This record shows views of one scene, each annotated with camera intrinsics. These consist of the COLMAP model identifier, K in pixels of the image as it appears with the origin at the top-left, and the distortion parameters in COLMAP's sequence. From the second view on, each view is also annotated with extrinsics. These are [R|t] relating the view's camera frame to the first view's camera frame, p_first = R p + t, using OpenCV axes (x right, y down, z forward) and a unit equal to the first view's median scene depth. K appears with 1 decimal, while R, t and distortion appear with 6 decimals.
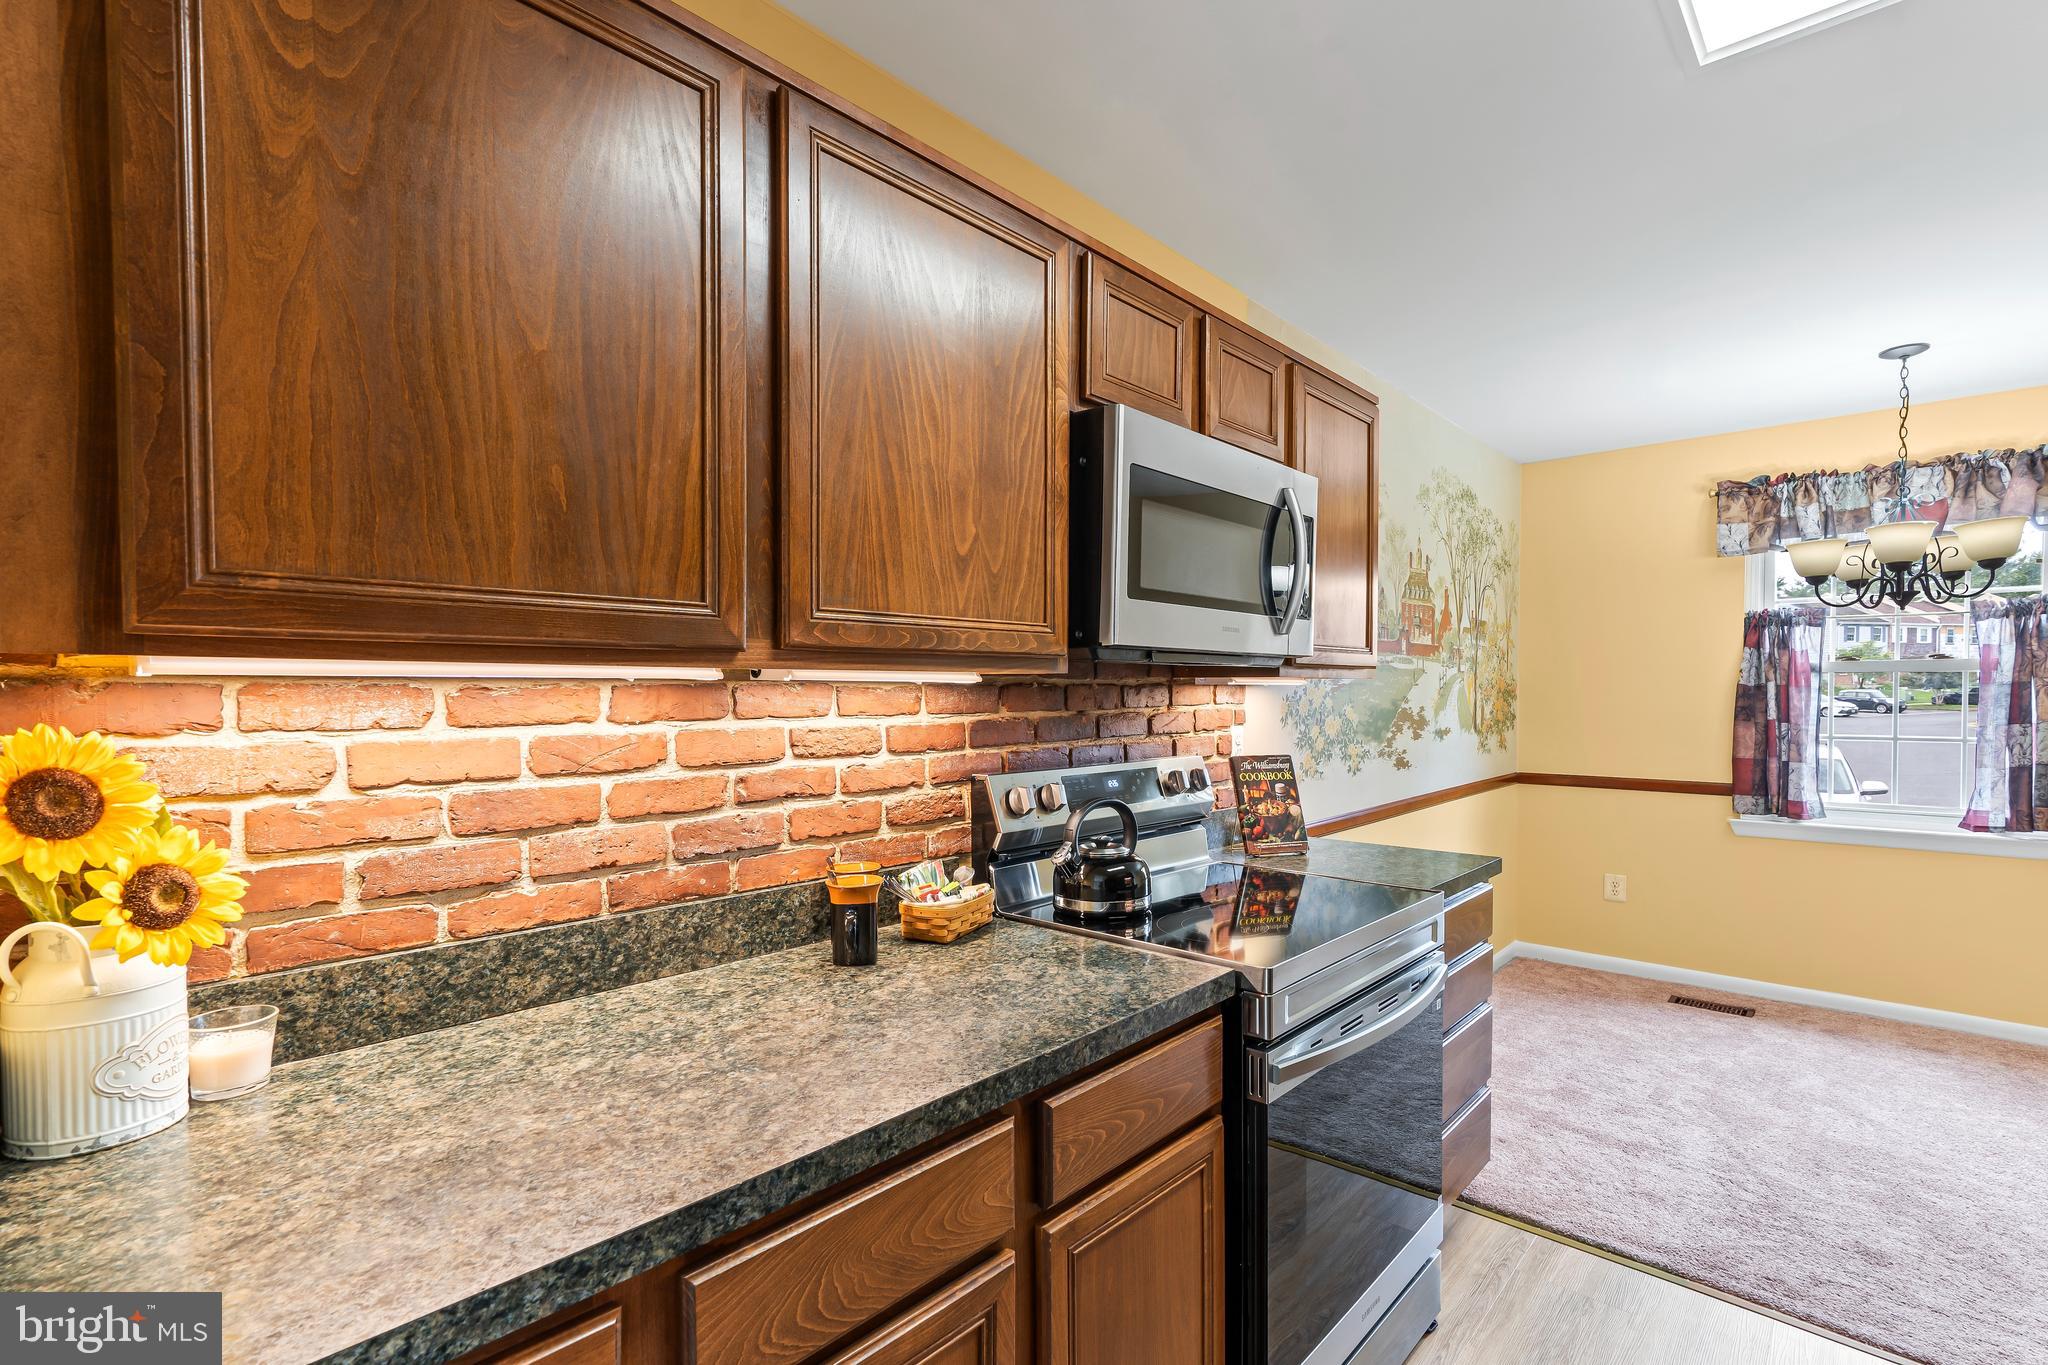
lens RADIAL K [[929.7, 0, 1035.6], [0, 929.7, 717.7], [0, 0, 1]] dist [-0.005974, 0.002272]
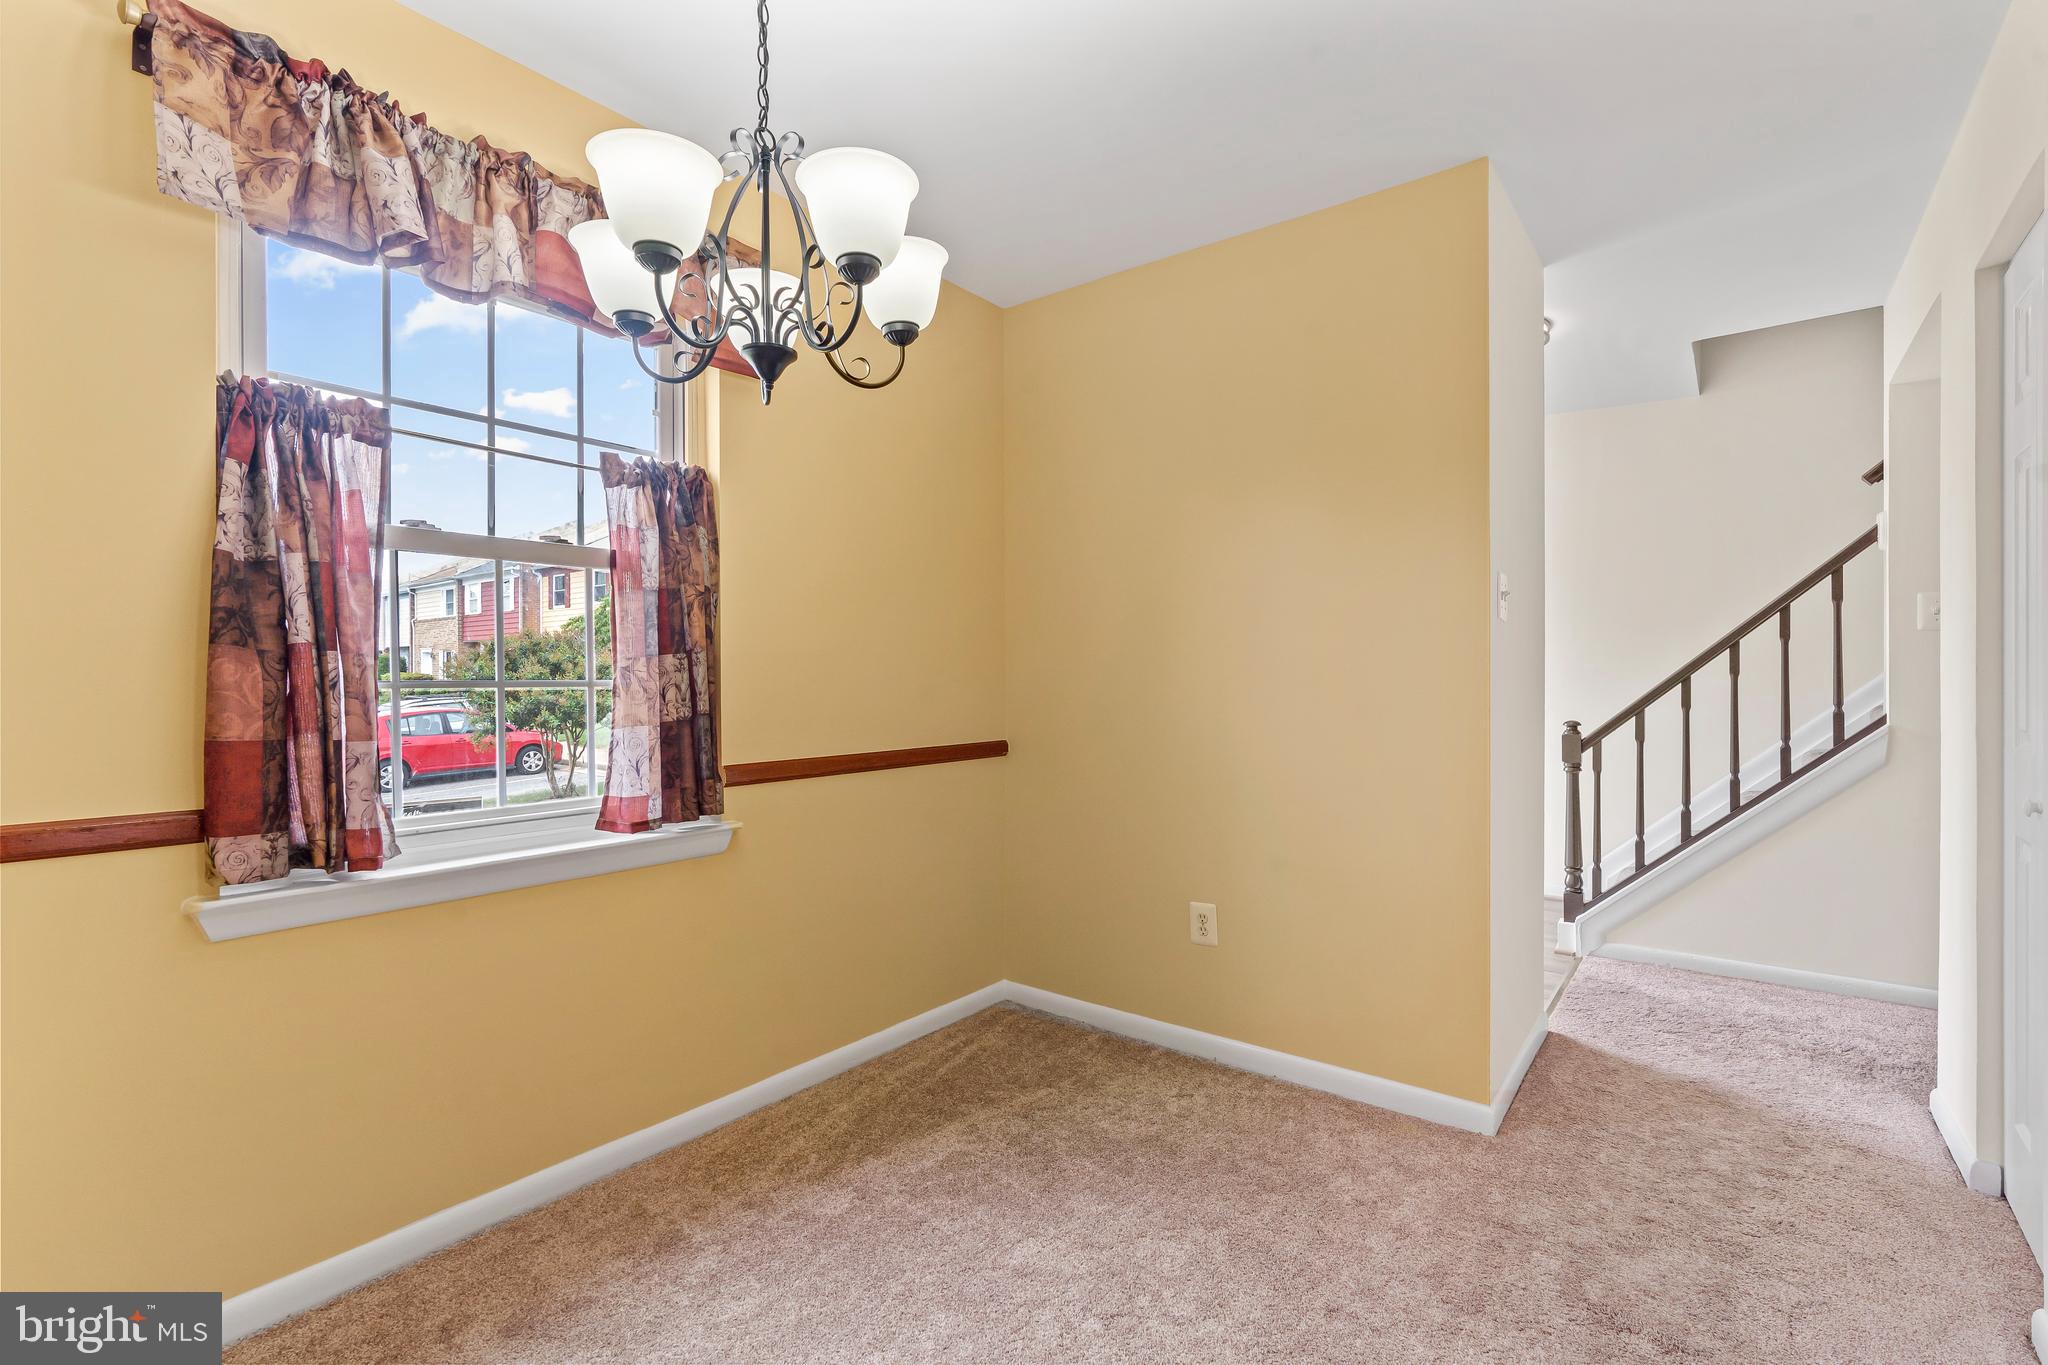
lens RADIAL K [[929.7, 0, 1037.4], [0, 929.7, 683.1], [0, 0, 1]] dist [-0.005974, 0.002272]
pose [[-0.087982, -0.003218, 0.996117, 0.350993], [0.026544, 0.999632, 0.005574, 0.026557], [-0.995768, 0.026932, -0.087864, 0.710107]]
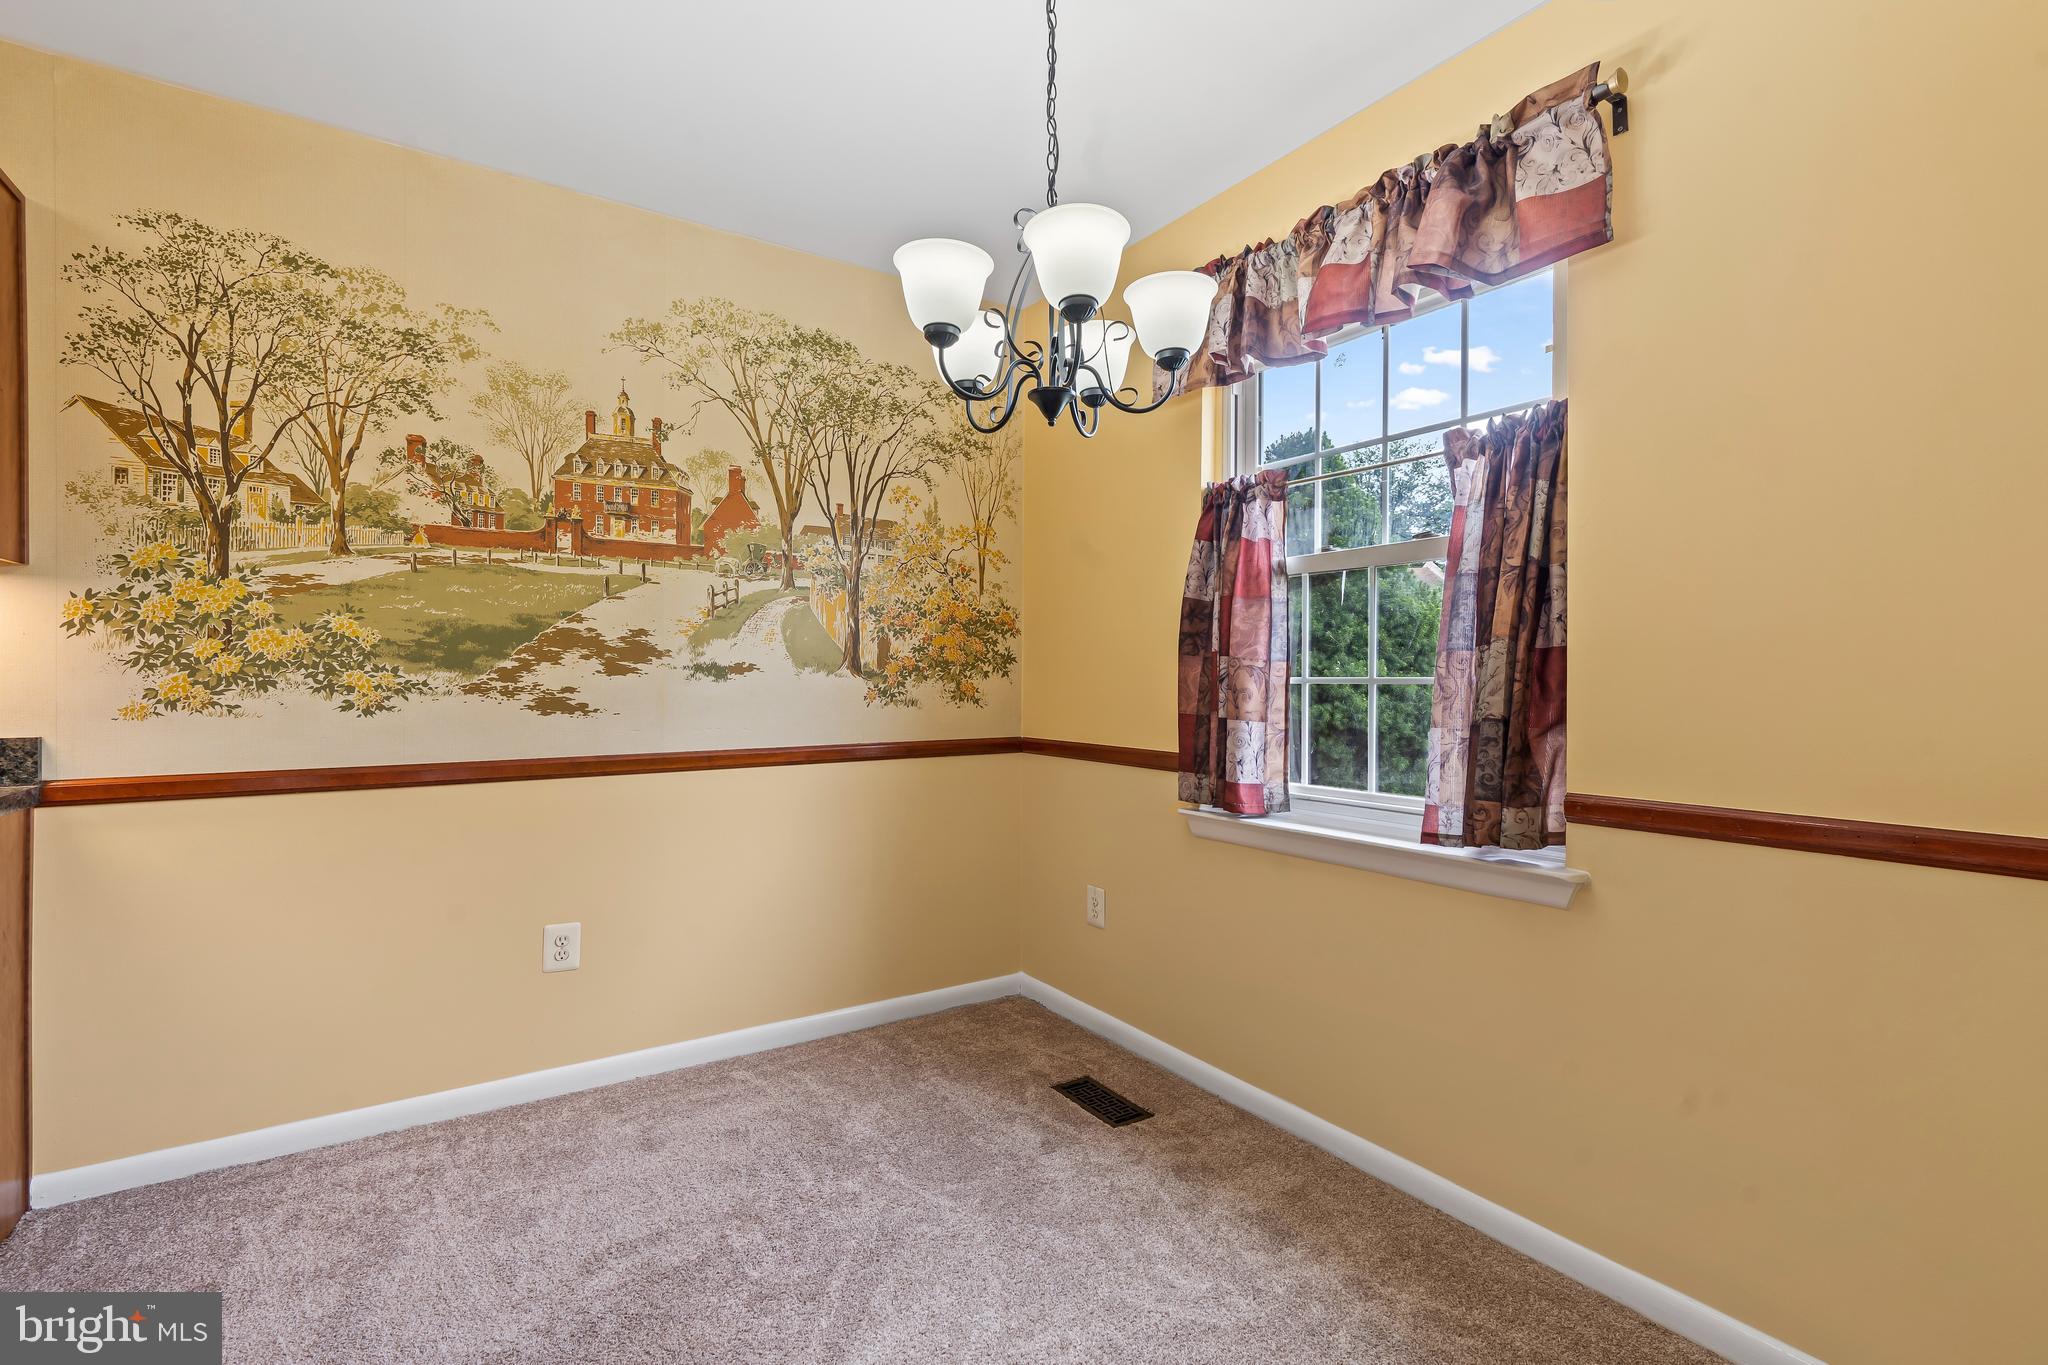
lens RADIAL K [[929.7, 0, 1025.4], [0, 929.7, 685.8], [0, 0, 1]] dist [-0.005974, 0.002272]
pose [[0.969725, 0.007505, -0.244085, 0.826730], [-0.011715, 0.999807, -0.015799, 0.036514], [0.243920, 0.018180, 0.969625, 0.360442]]
